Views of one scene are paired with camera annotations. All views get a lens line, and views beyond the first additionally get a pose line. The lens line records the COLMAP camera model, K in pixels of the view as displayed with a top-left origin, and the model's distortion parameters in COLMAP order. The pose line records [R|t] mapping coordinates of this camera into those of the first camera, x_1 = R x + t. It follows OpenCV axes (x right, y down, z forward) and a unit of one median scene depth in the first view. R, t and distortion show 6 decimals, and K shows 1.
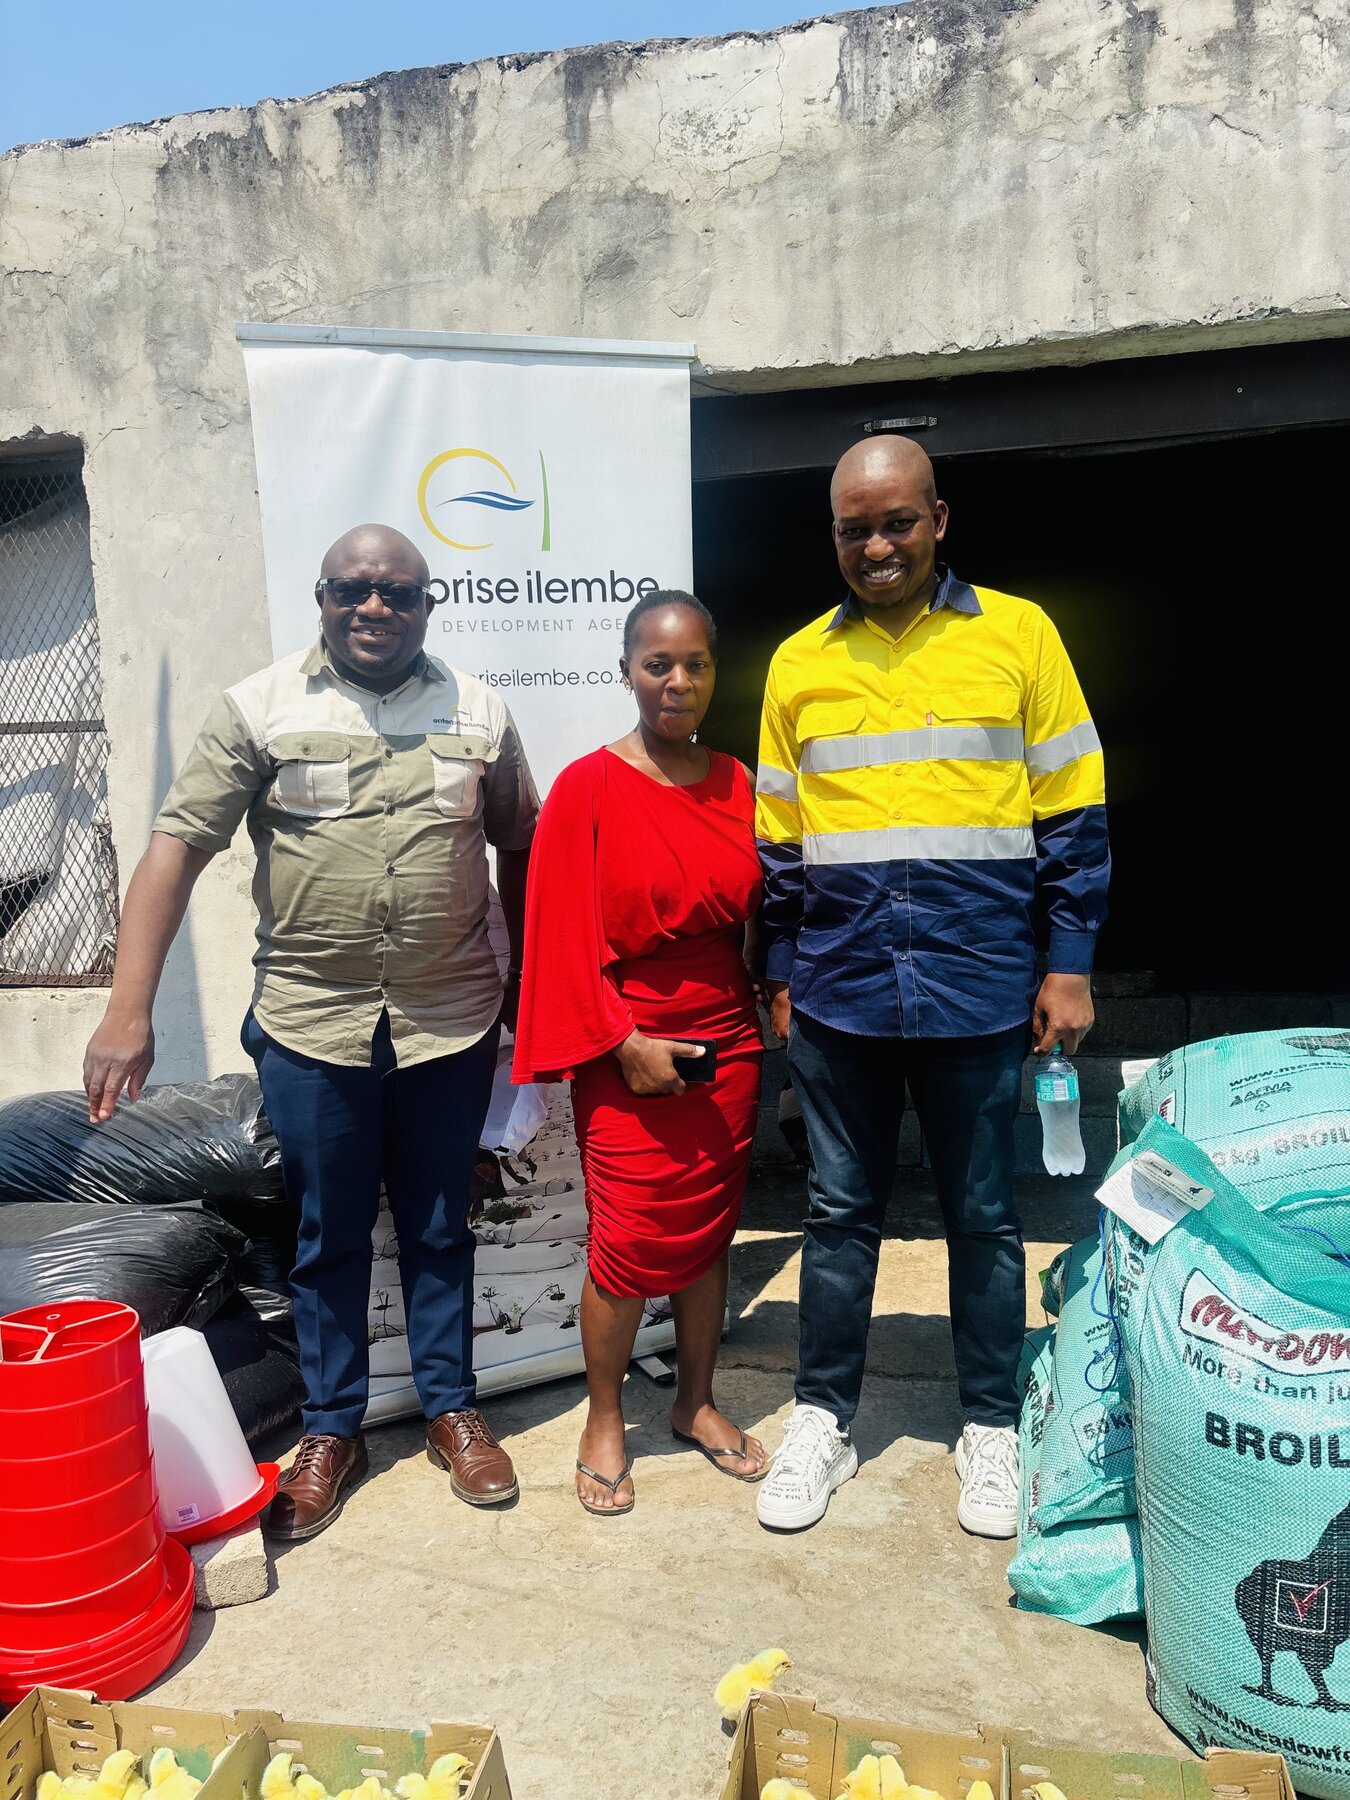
lens RADIAL K [[1358.1, 0, 671.2], [0, 1358.1, 917.8], [0, 0, 1]] dist [0.057490, -0.073098]
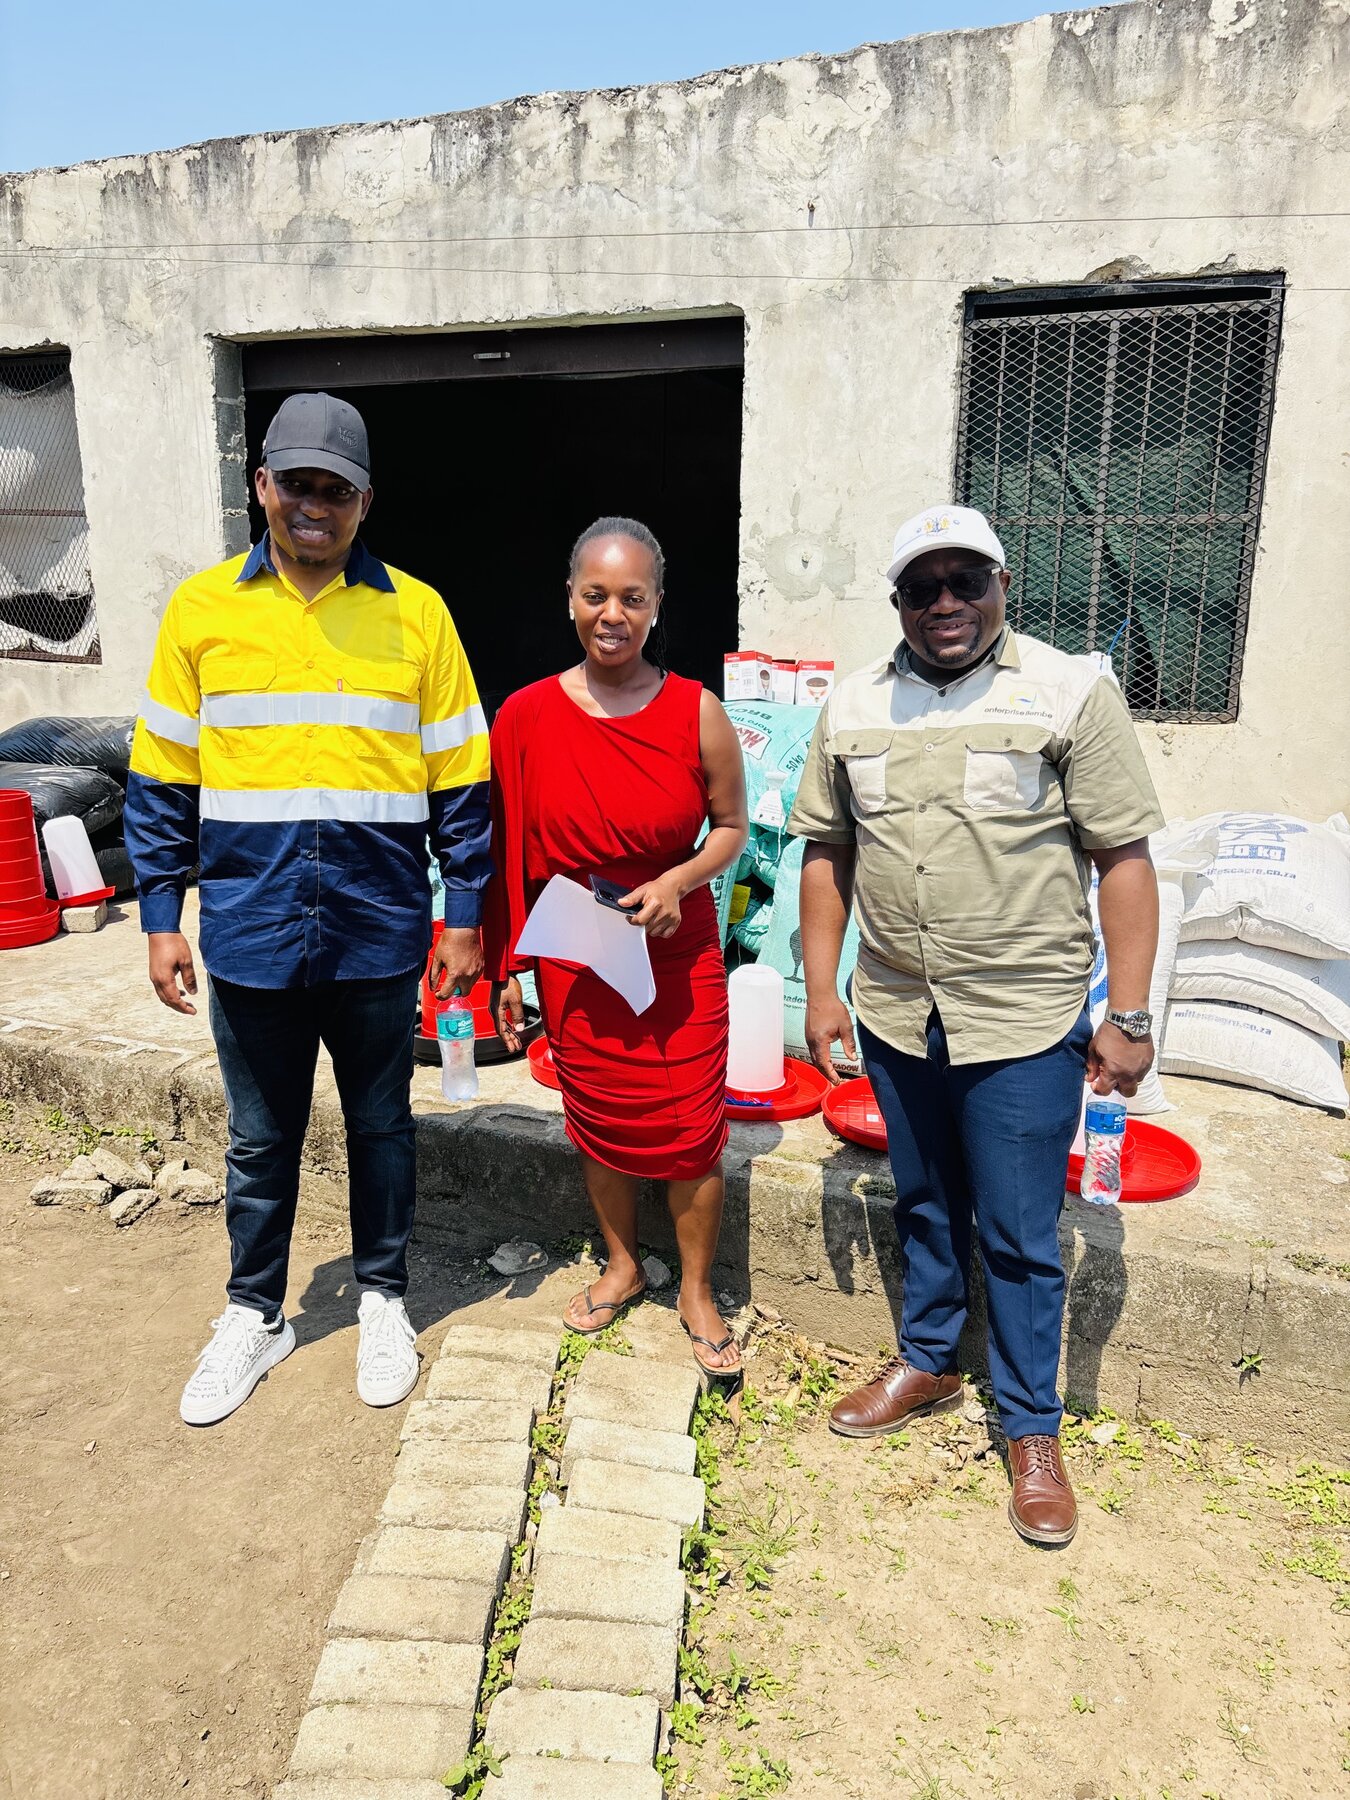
lens RADIAL K [[1334.4, 0, 679.2], [0, 1334.4, 899.8], [0, 0, 1]] dist [0.075300, -0.093593]
pose [[0.981529, 0.091278, -0.168133, 0.831338], [-0.064121, 0.984966, 0.160405, 0.027466], [0.180247, -0.146661, 0.972626, -0.784823]]
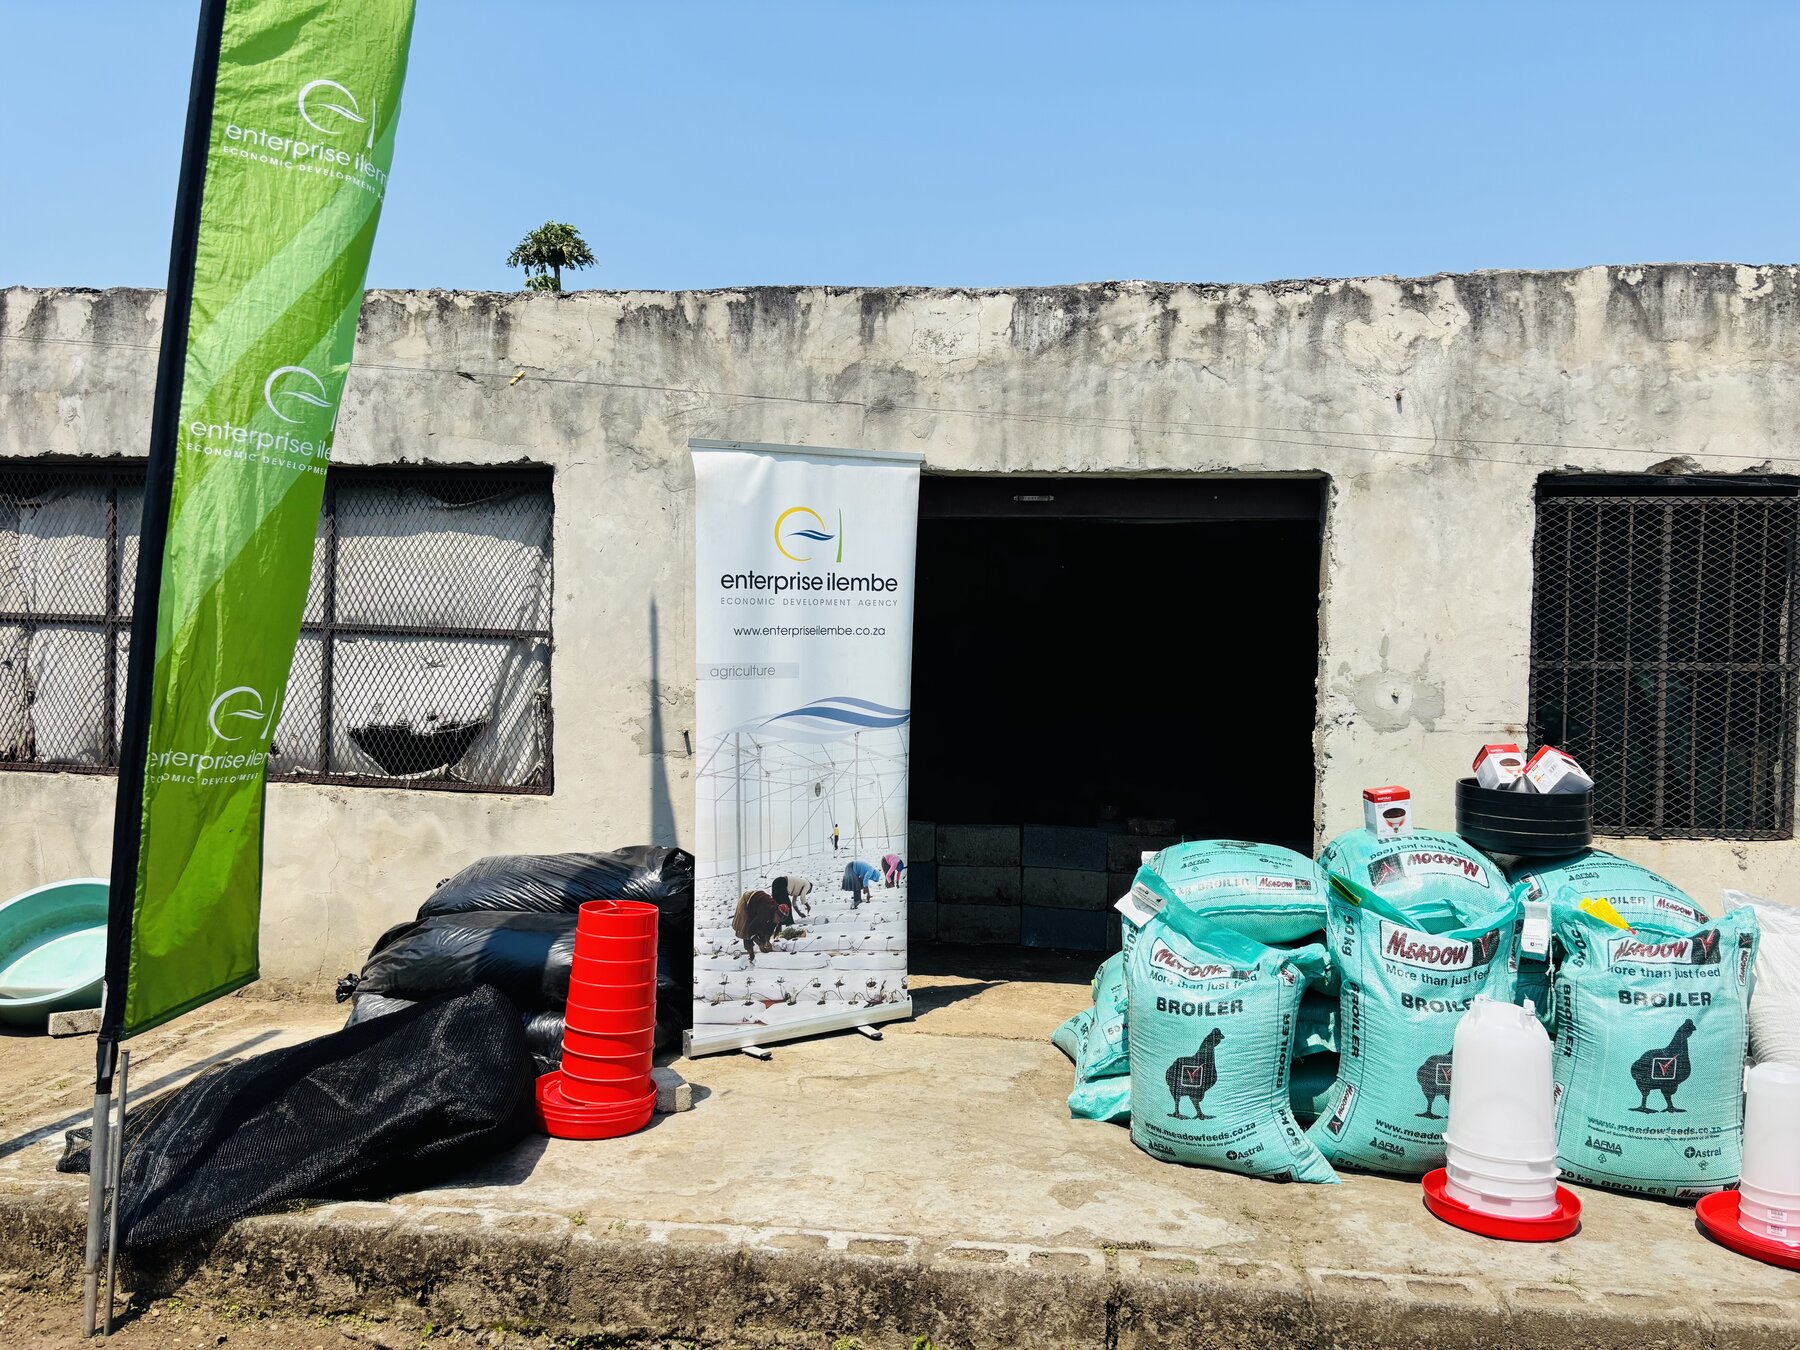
lens RADIAL K [[1353.8, 0, 904.4], [0, 1353.8, 688.5], [0, 0, 1]] dist [0.040814, -0.038809]
pose [[0.993011, 0.055314, 0.104253, -0.192153], [-0.048734, 0.996718, -0.064643, 0.010194], [-0.107486, 0.059110, 0.992448, -0.808197]]
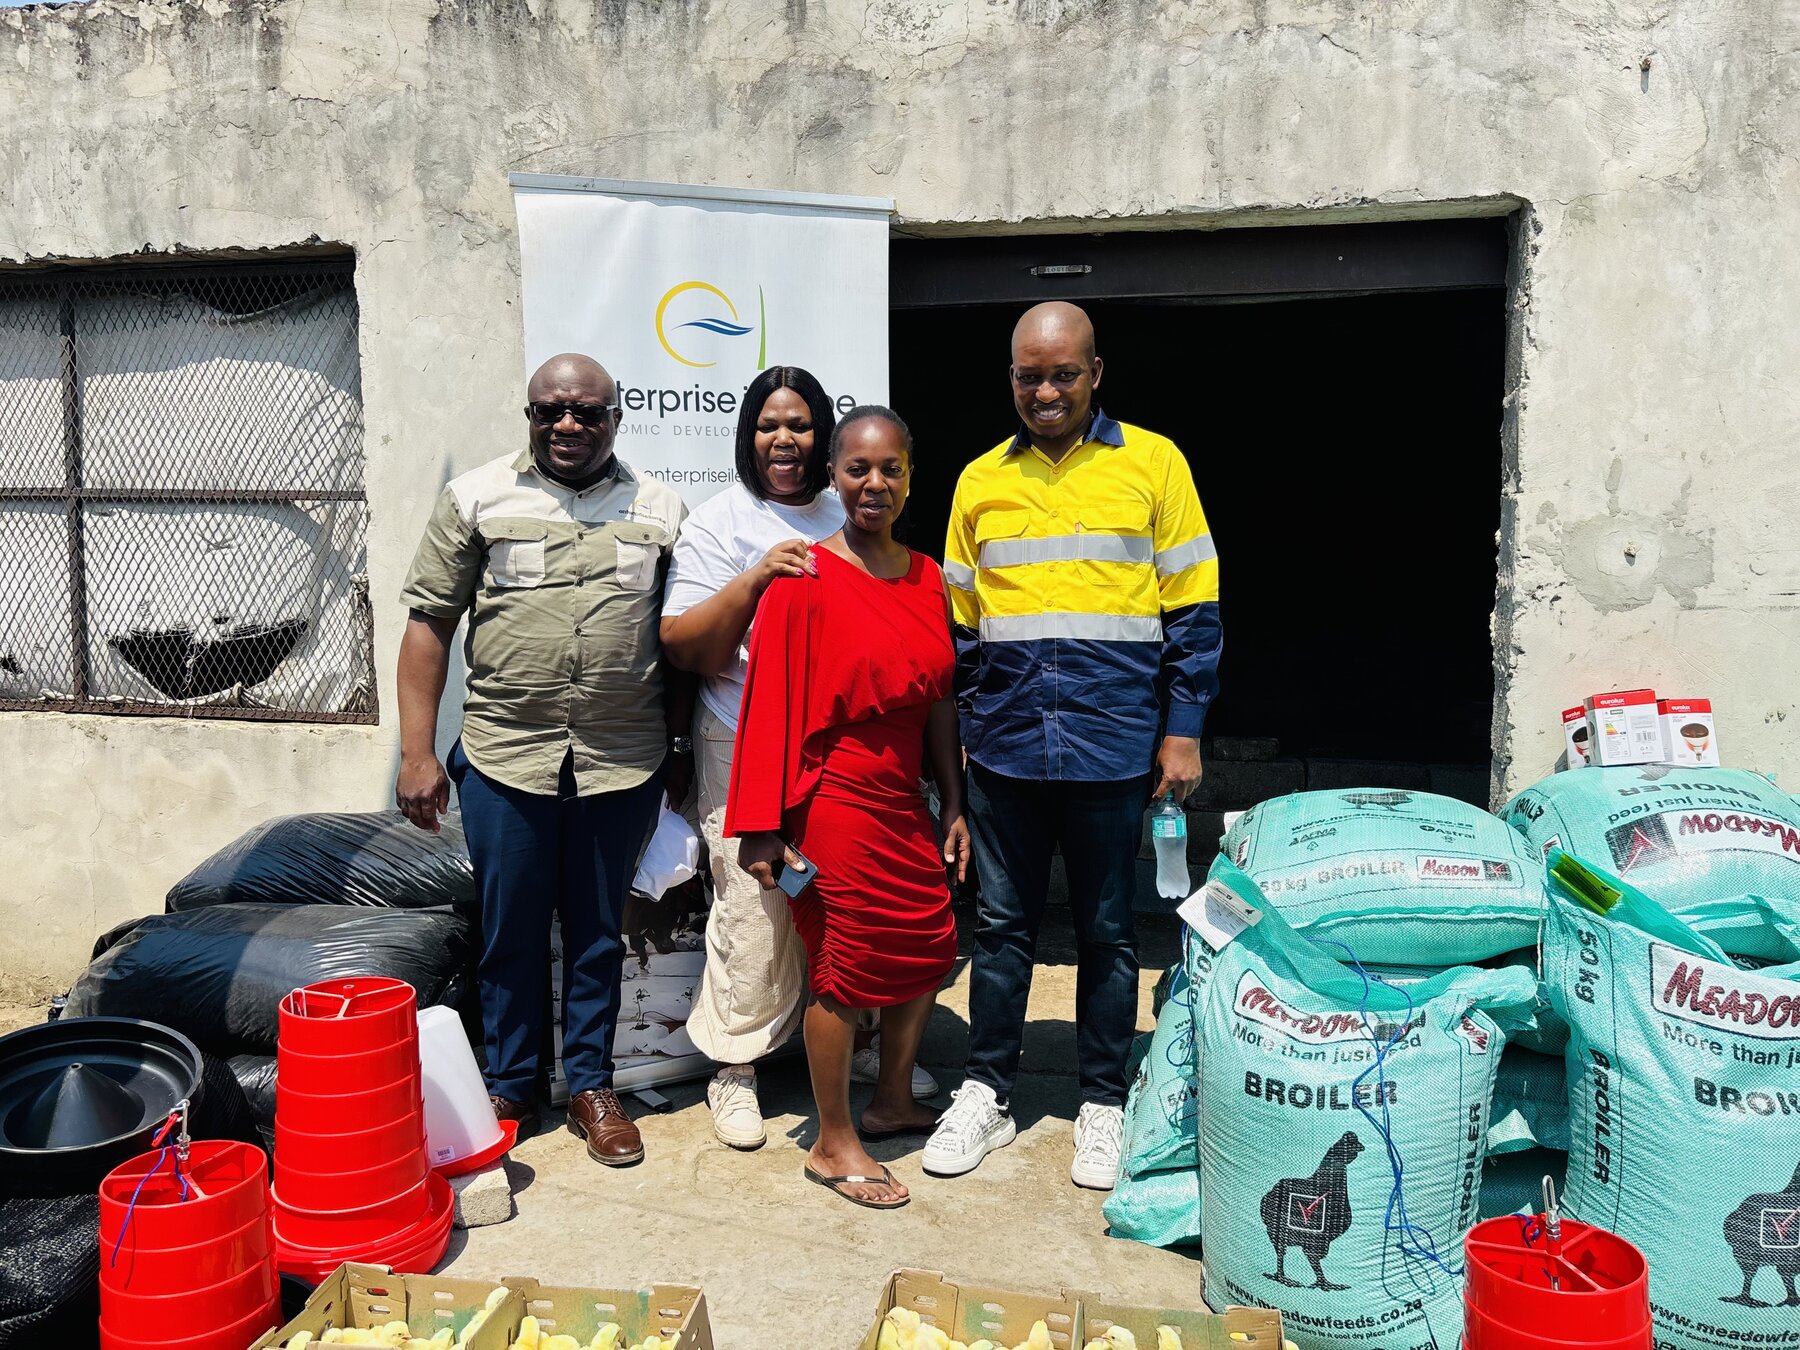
lens RADIAL K [[1353.8, 0, 904.4], [0, 1353.8, 688.5], [0, 0, 1]] dist [0.040814, -0.038809]
pose [[0.998725, 0.032416, 0.038704, -0.001740], [-0.032846, 0.999405, 0.010536, -0.008014], [-0.038340, -0.011794, 0.999195, -0.196124]]
